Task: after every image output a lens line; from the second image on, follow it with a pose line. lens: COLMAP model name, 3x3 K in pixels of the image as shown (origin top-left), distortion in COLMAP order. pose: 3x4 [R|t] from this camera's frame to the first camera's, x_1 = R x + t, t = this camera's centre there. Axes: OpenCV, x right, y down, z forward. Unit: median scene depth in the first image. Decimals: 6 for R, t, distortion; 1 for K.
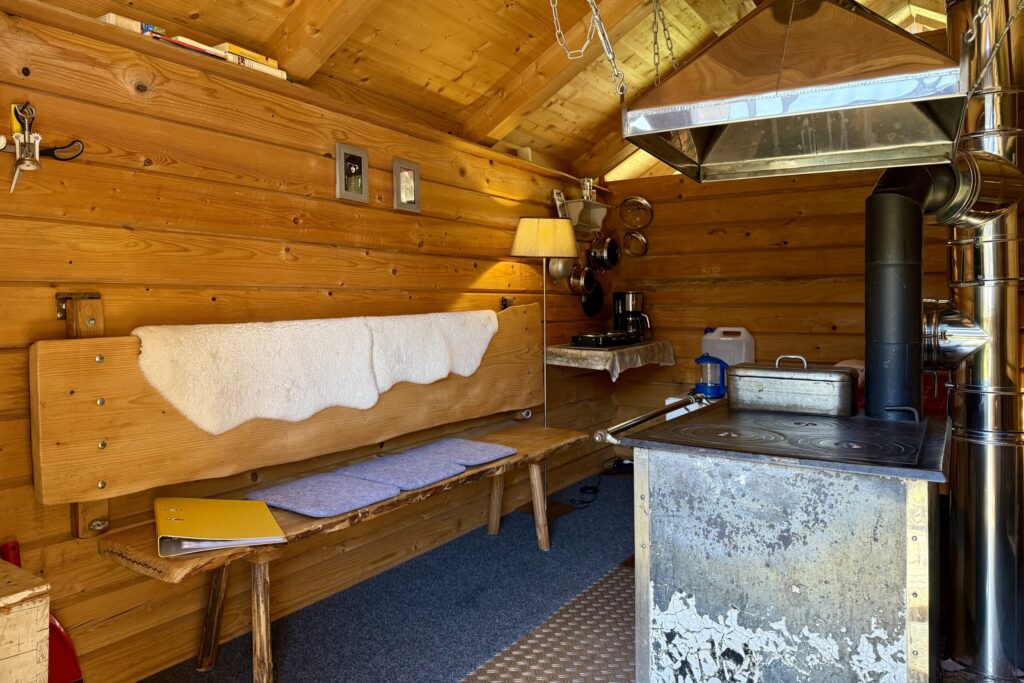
lens RADIAL K [[721.1, 0, 515.7], [0, 721.1, 325.1], [0, 0, 1]] dist [0.055181, -0.080720]
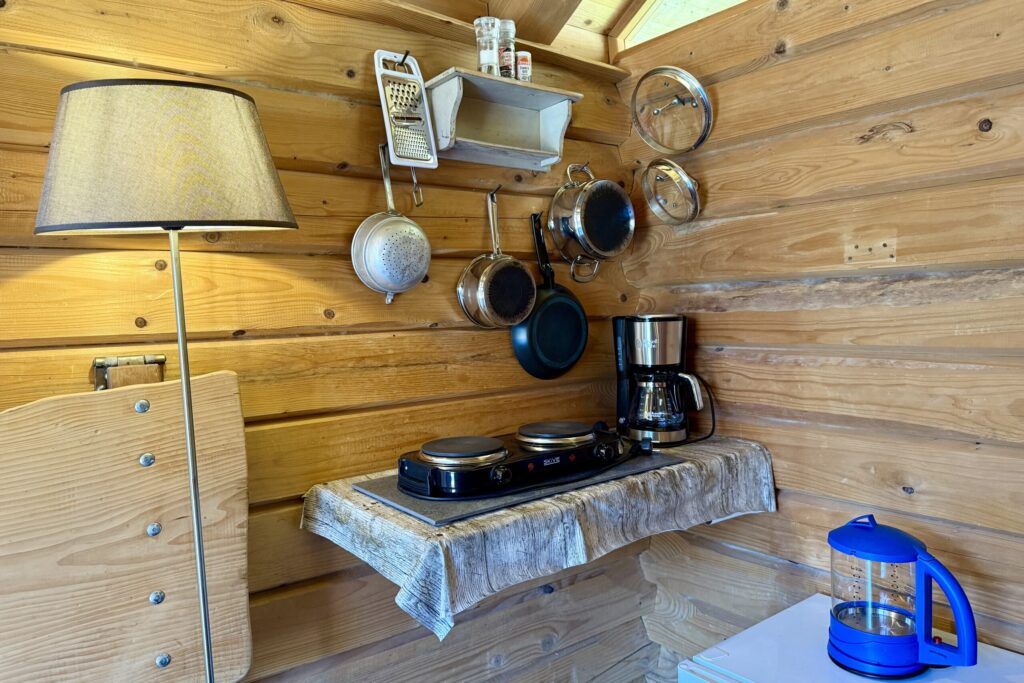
lens RADIAL K [[721.1, 0, 534.3], [0, 721.1, 326.8], [0, 0, 1]] dist [0.055181, -0.080720]
pose [[0.944158, -0.015675, -0.329120, 0.268782], [0.016928, 0.999856, 0.000941, -0.048565], [0.329058, -0.006460, 0.944288, 0.724061]]
